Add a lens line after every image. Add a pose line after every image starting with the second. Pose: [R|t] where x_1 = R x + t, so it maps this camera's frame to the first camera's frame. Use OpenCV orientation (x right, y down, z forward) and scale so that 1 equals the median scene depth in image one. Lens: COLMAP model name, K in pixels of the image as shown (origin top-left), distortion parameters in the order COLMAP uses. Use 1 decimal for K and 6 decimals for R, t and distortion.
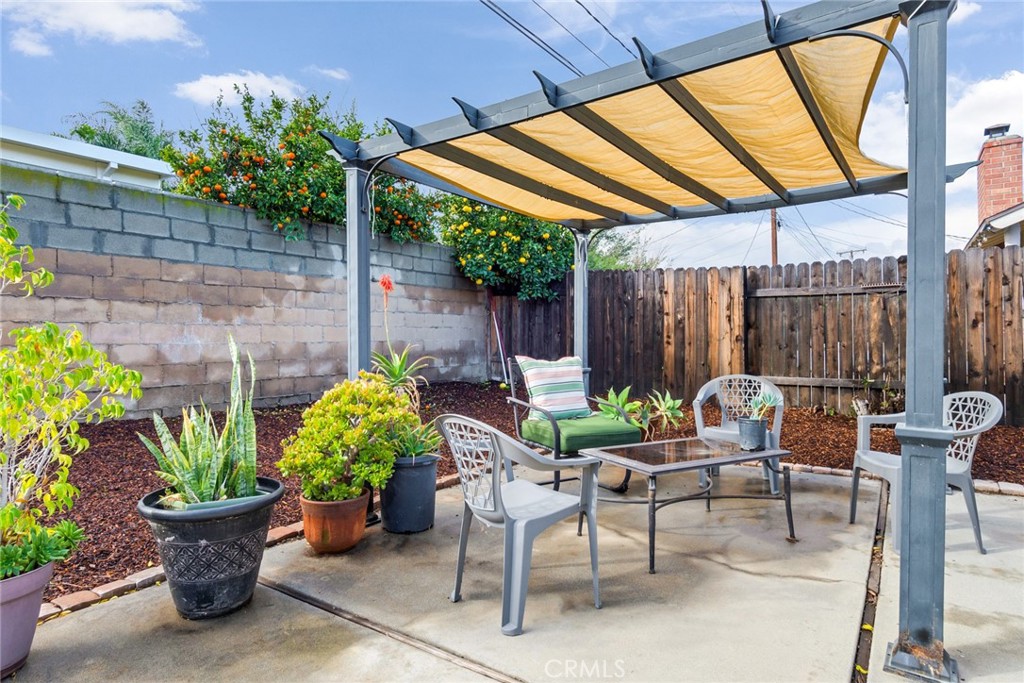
lens RADIAL K [[559.7, 0, 512.0], [0, 559.7, 341.5], [0, 0, 1]] dist [0.000761, 0.000200]
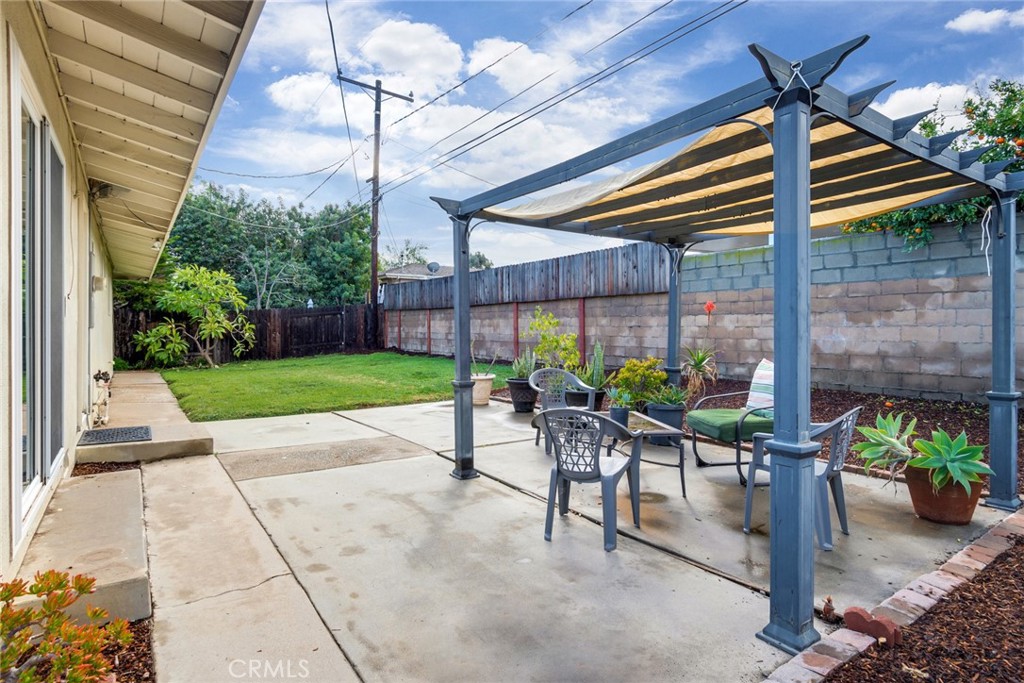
lens RADIAL K [[538.1, 0, 505.1], [0, 538.1, 325.6], [0, 0, 1]] dist [0.035292, -0.041999]
pose [[-0.335060, 0.006198, -0.942176, 0.914564], [-0.000992, 0.999975, 0.006931, -0.038217], [0.942196, 0.003257, -0.335046, 0.611610]]
